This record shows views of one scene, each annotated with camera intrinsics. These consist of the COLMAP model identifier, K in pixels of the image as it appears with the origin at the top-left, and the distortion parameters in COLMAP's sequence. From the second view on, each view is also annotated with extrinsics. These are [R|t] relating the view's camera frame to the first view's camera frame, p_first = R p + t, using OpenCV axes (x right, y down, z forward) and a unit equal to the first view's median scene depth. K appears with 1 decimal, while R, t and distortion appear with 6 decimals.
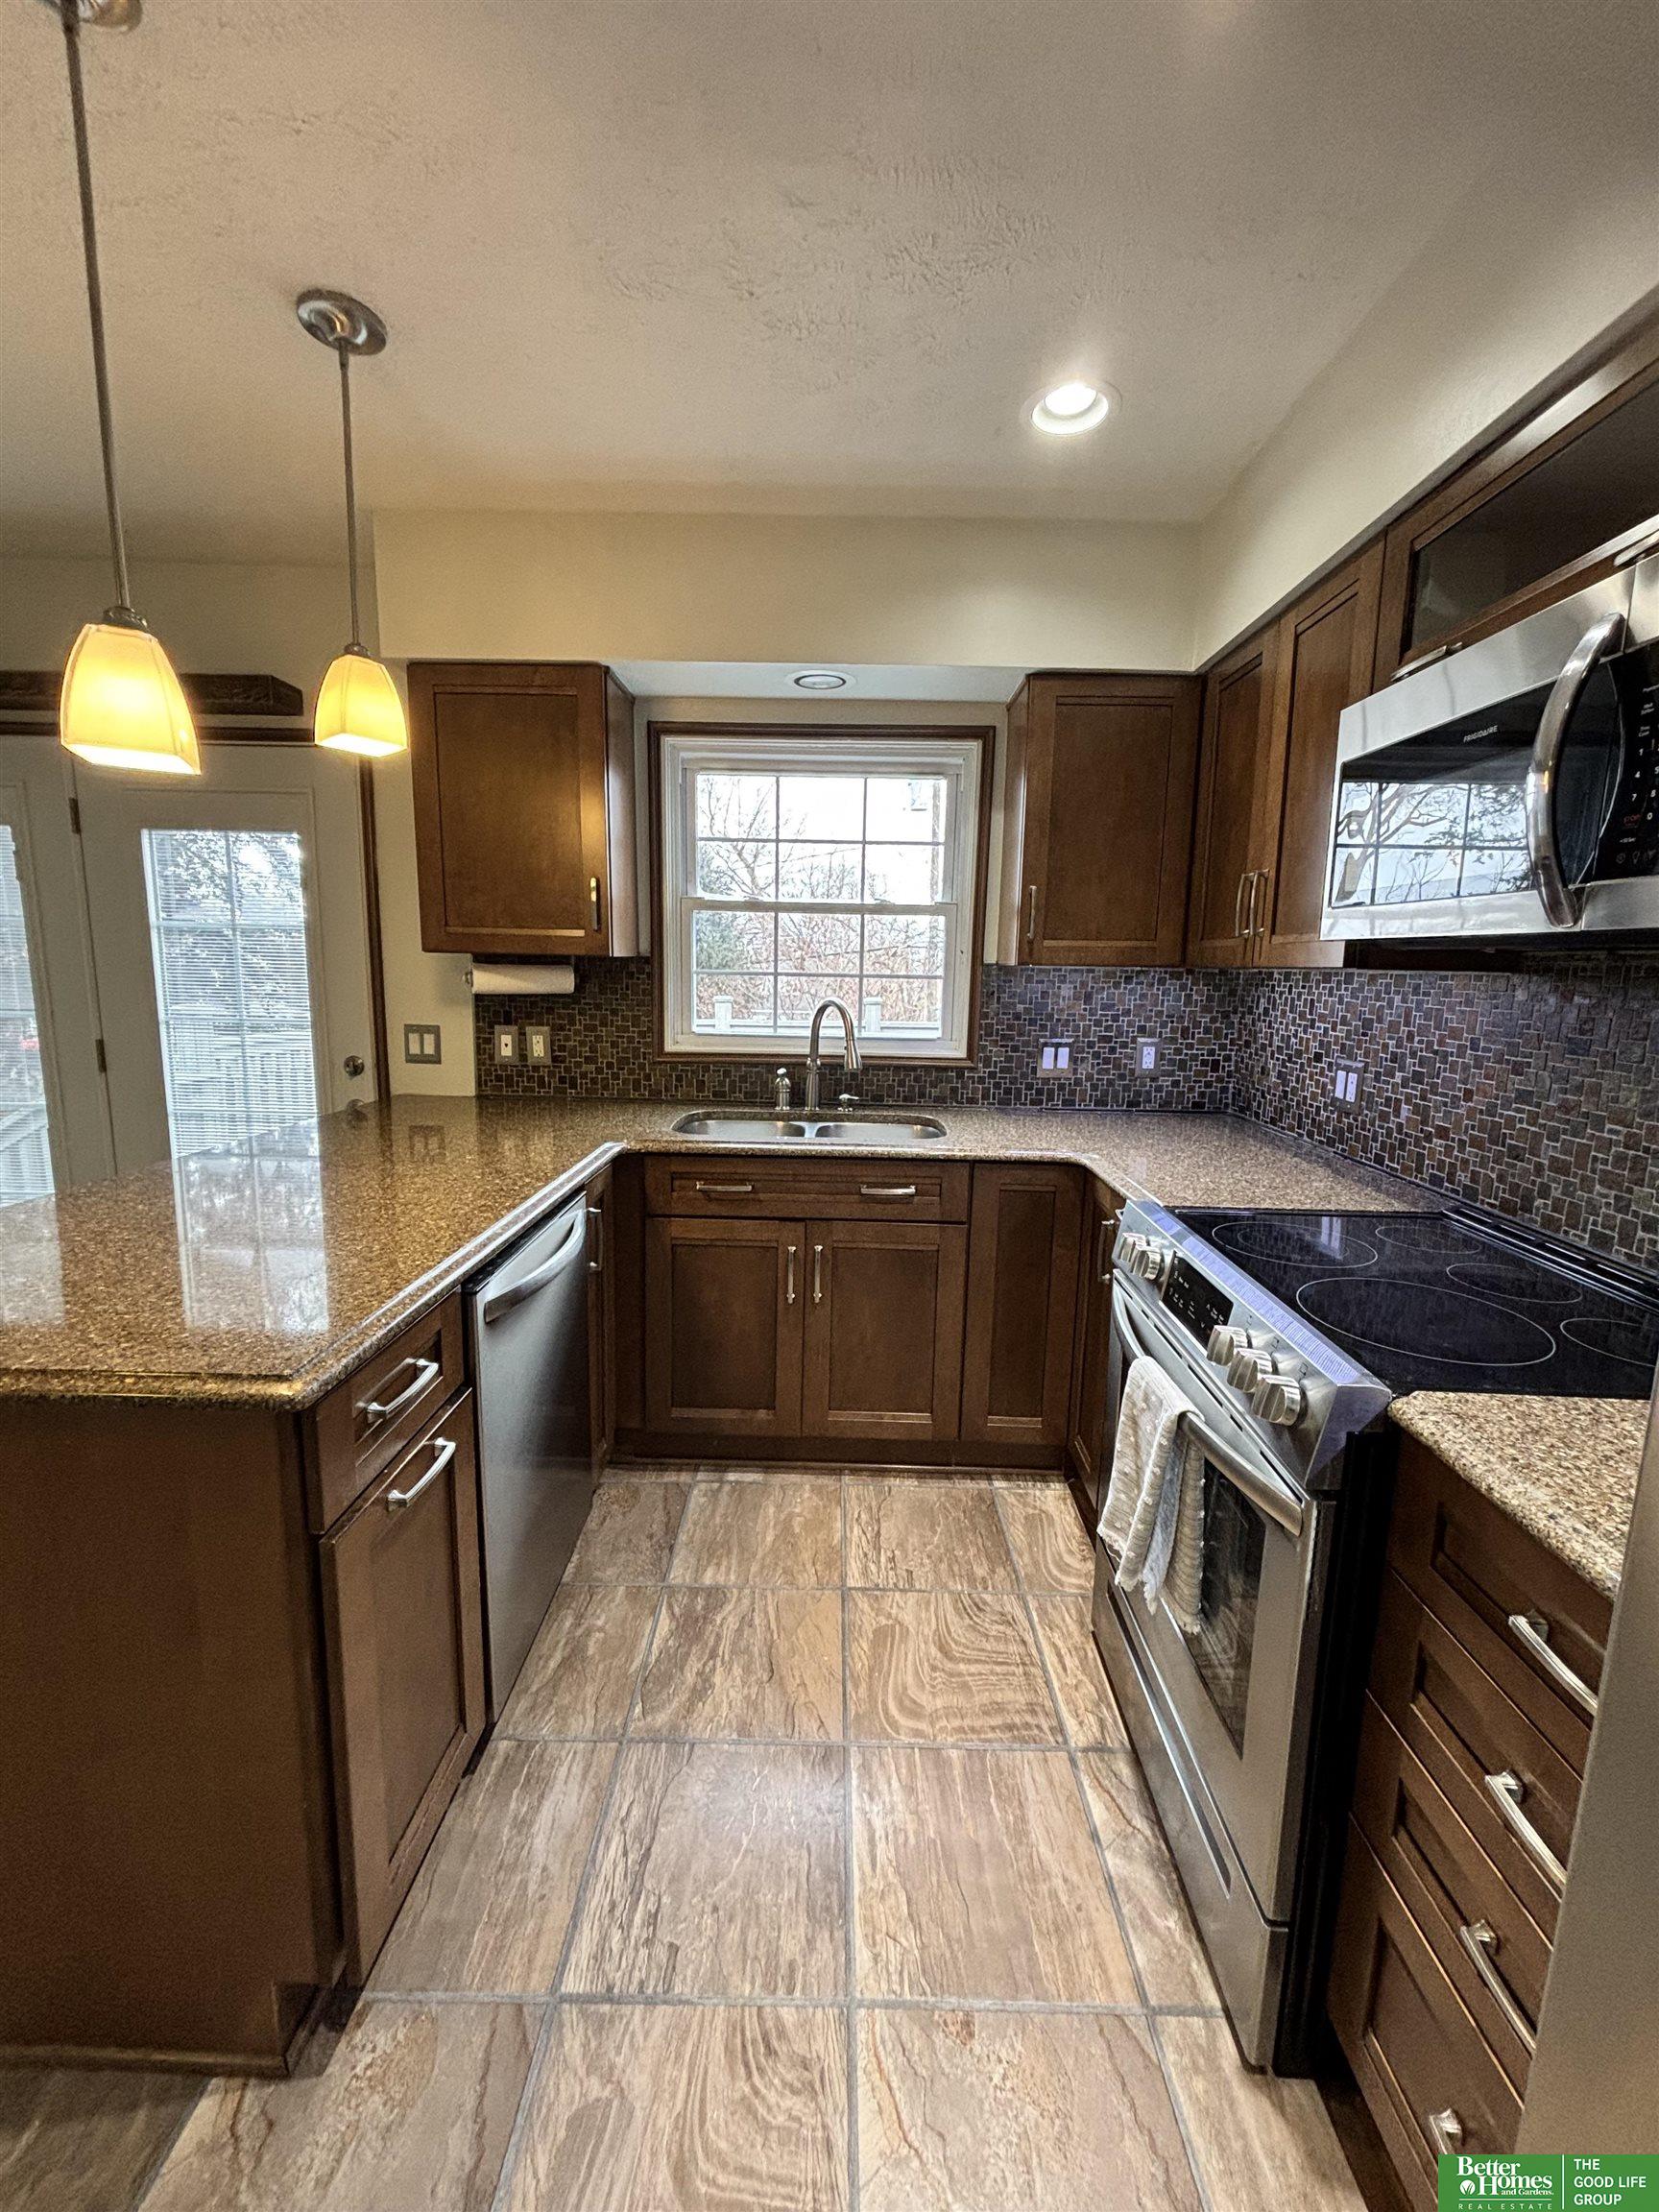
lens RADIAL K [[883.9, 0, 838.6], [0, 883.9, 1101.6], [0, 0, 1]] dist [0.003095, -0.000430]
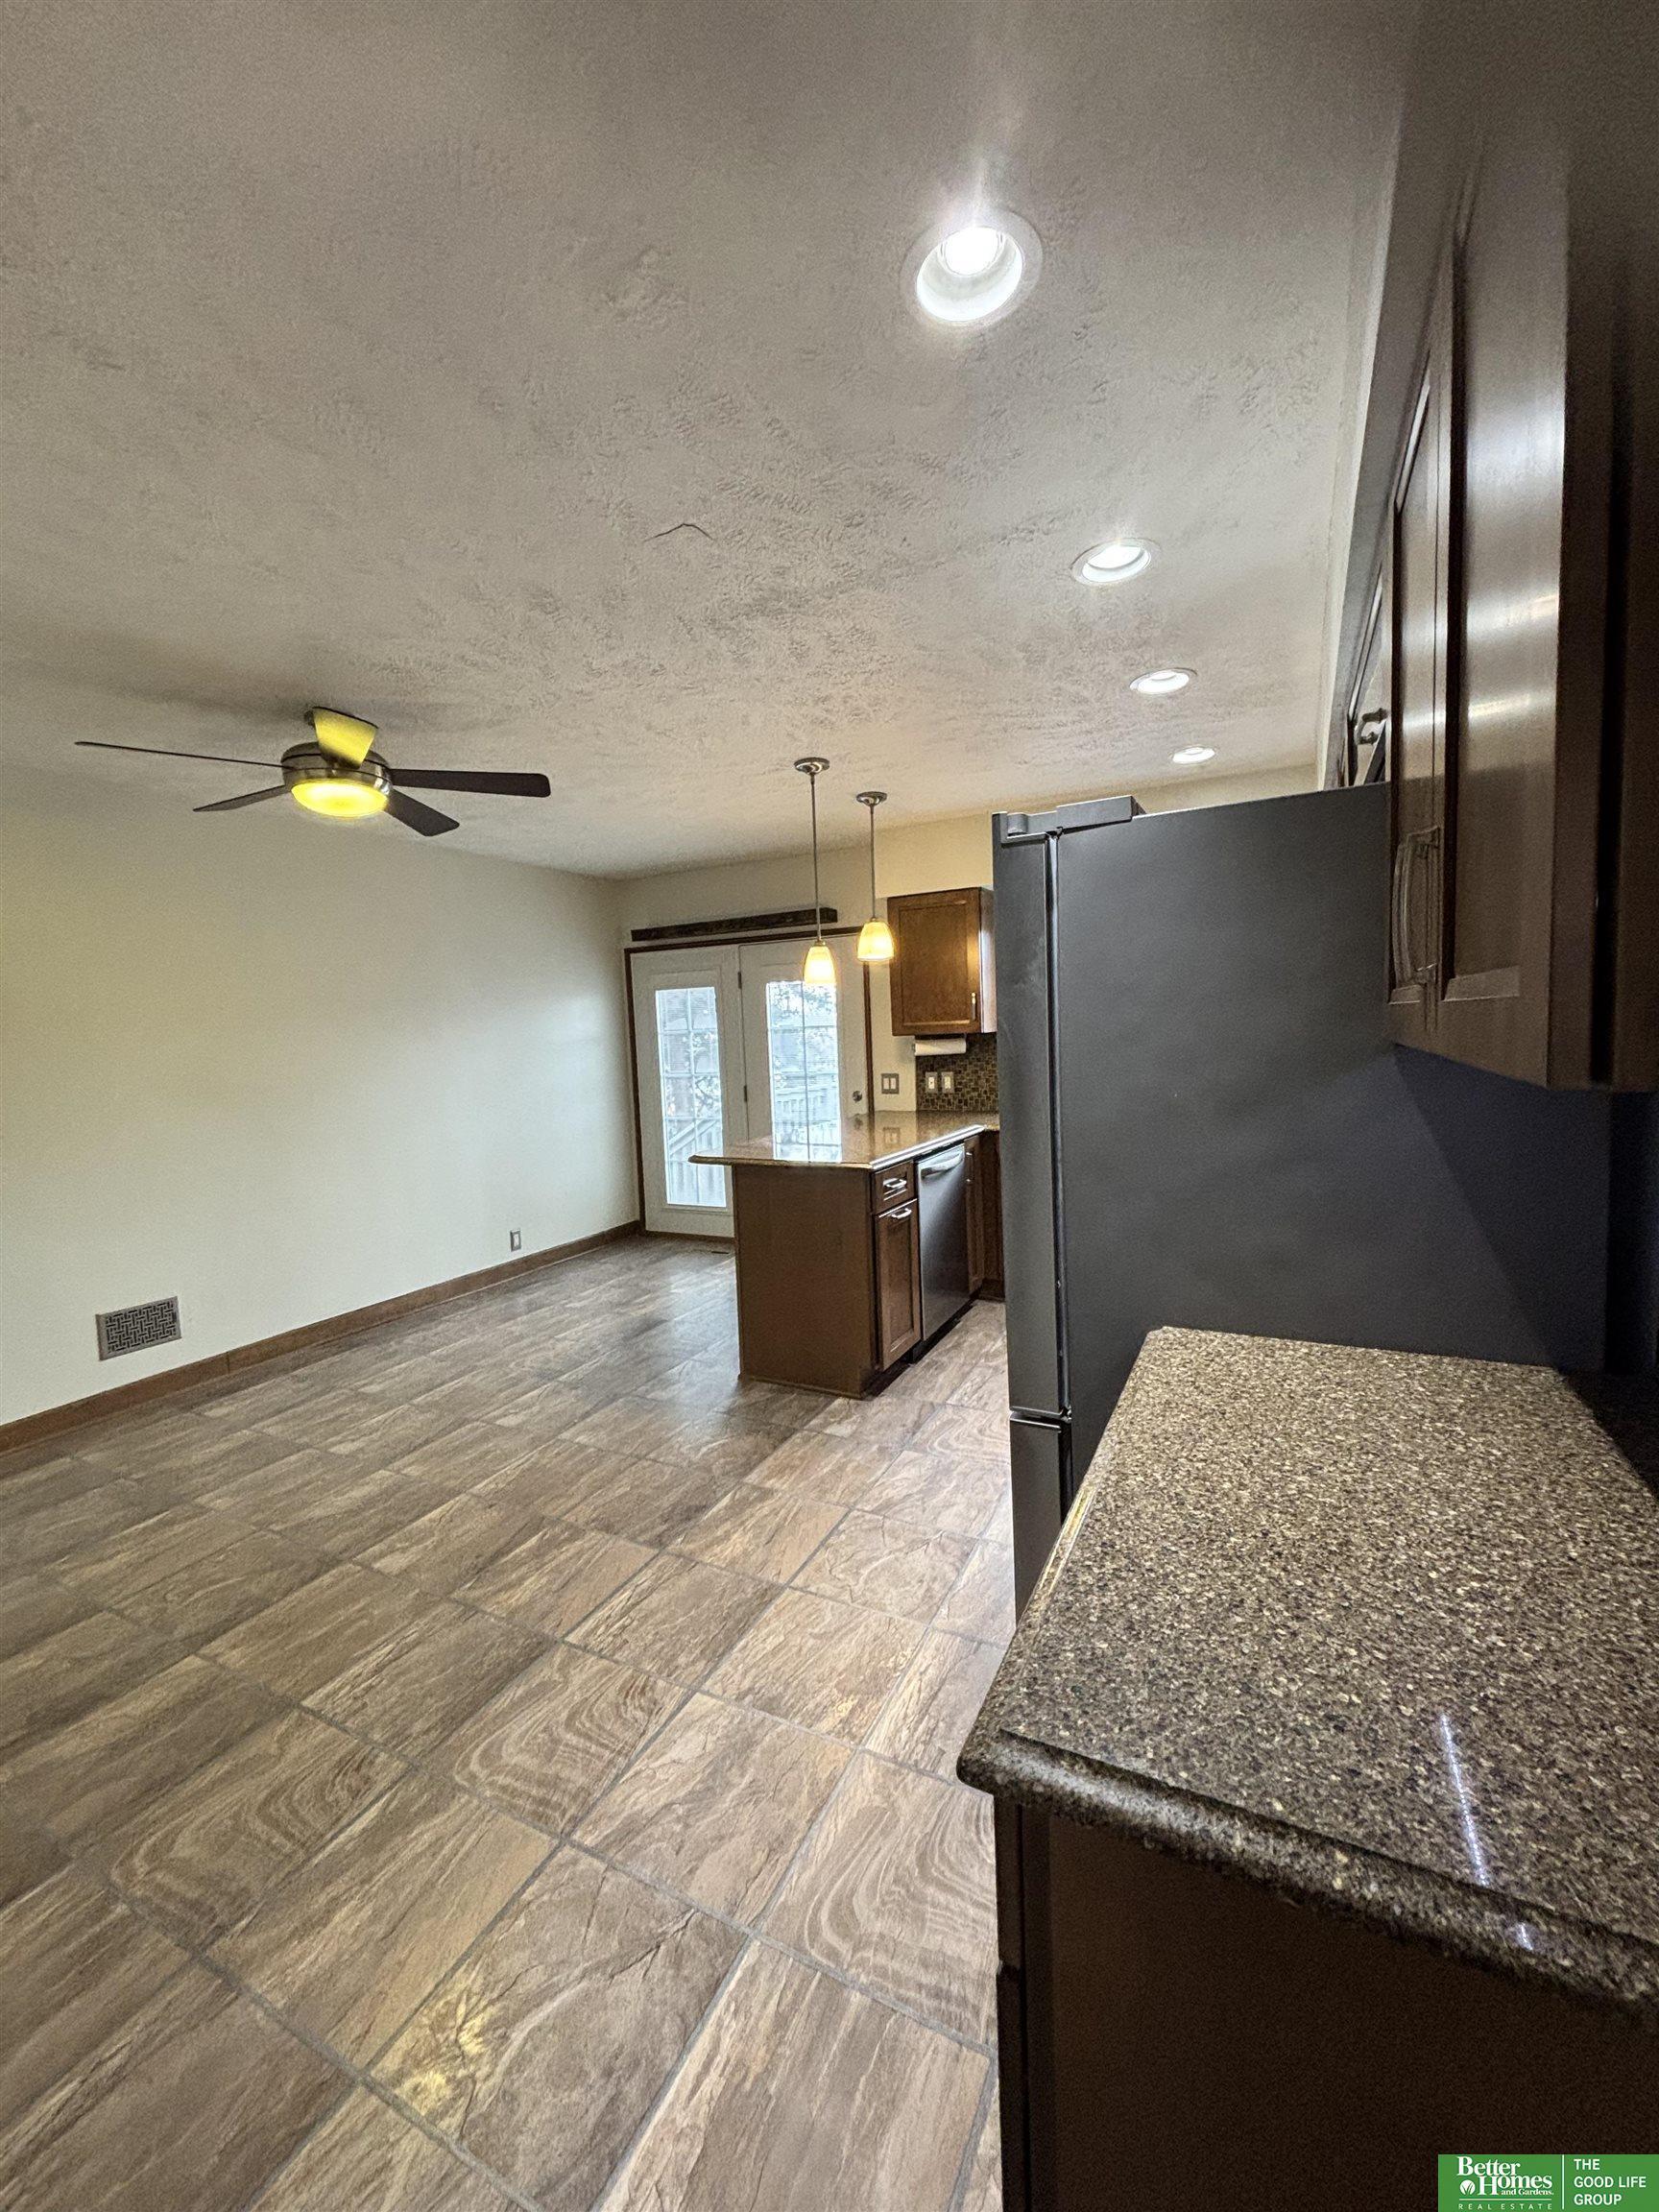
lens RADIAL K [[883.9, 0, 834.8], [0, 883.9, 1096.6], [0, 0, 1]] dist [0.003095, -0.000430]
pose [[0.889629, -0.021592, -0.456172, 0.295080], [-0.013338, 0.997227, -0.073212, 0.106388], [0.456488, 0.071216, 0.886875, -0.751353]]
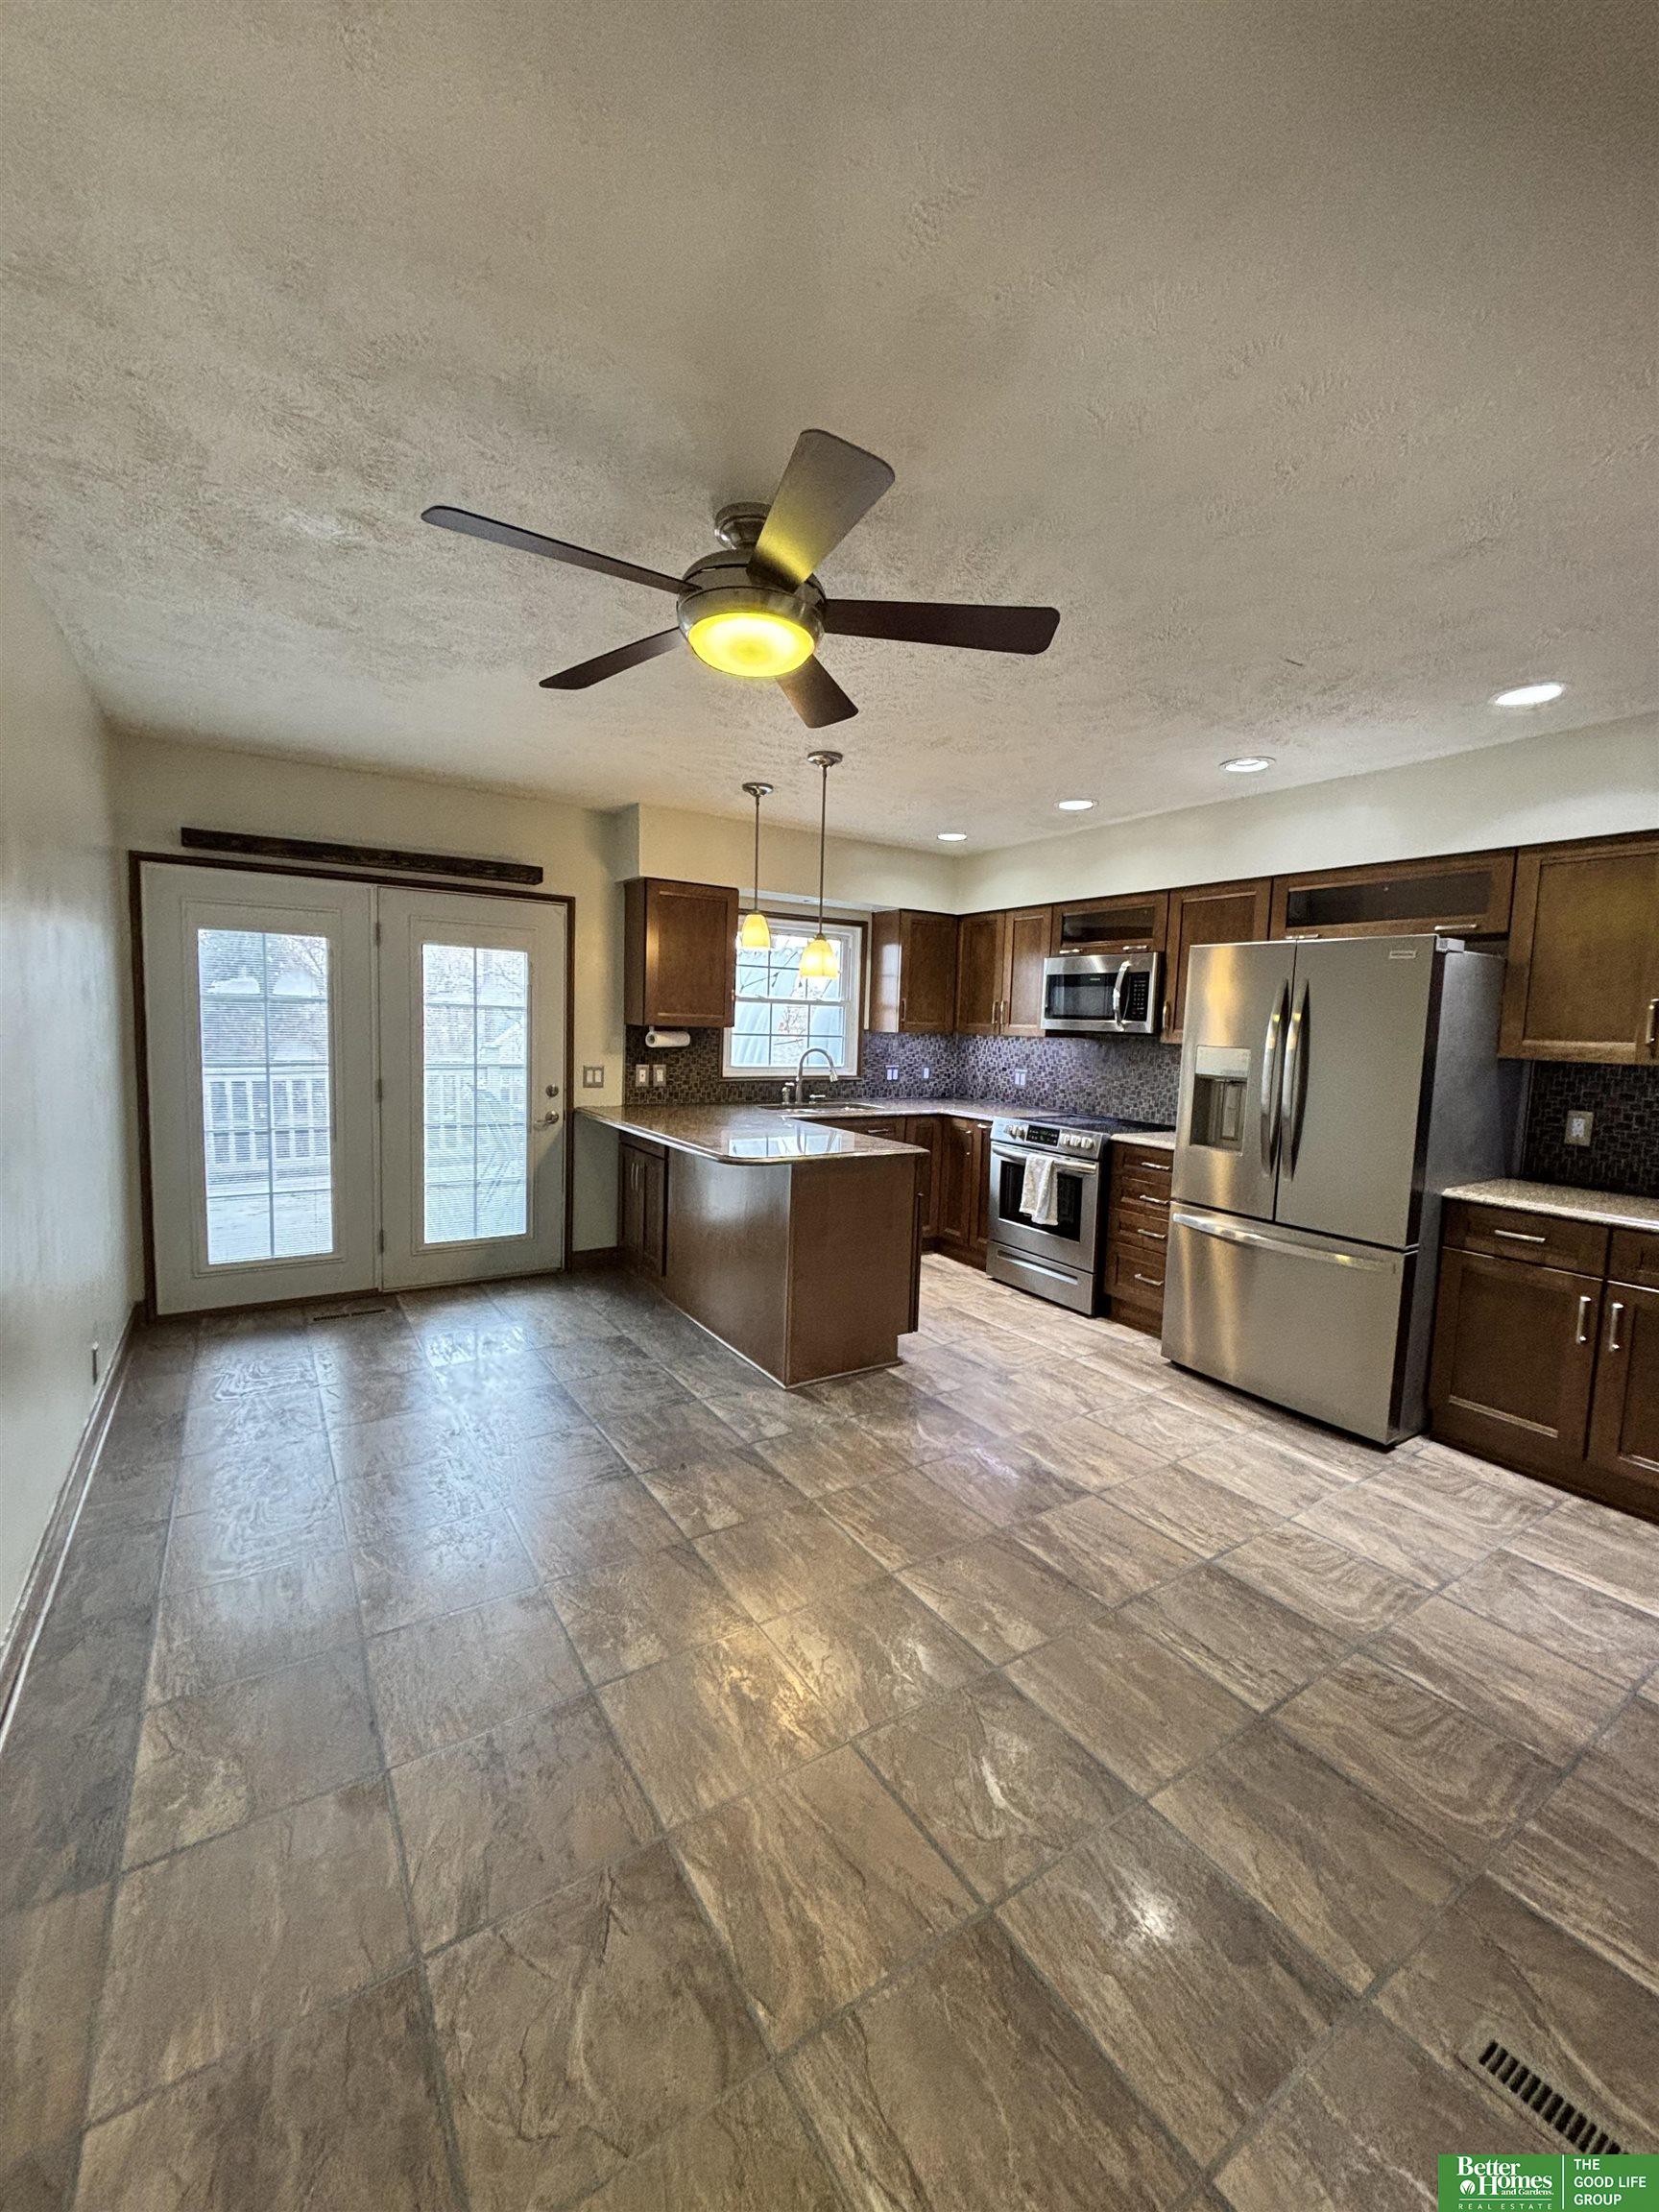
lens RADIAL K [[883.9, 0, 825.5], [0, 883.9, 1099.2], [0, 0, 1]] dist [0.003095, -0.000430]
pose [[0.836131, -0.041150, 0.546984, -1.078736], [0.069428, 0.997102, -0.031115, 0.066220], [-0.544118, 0.063992, 0.836565, -0.704567]]
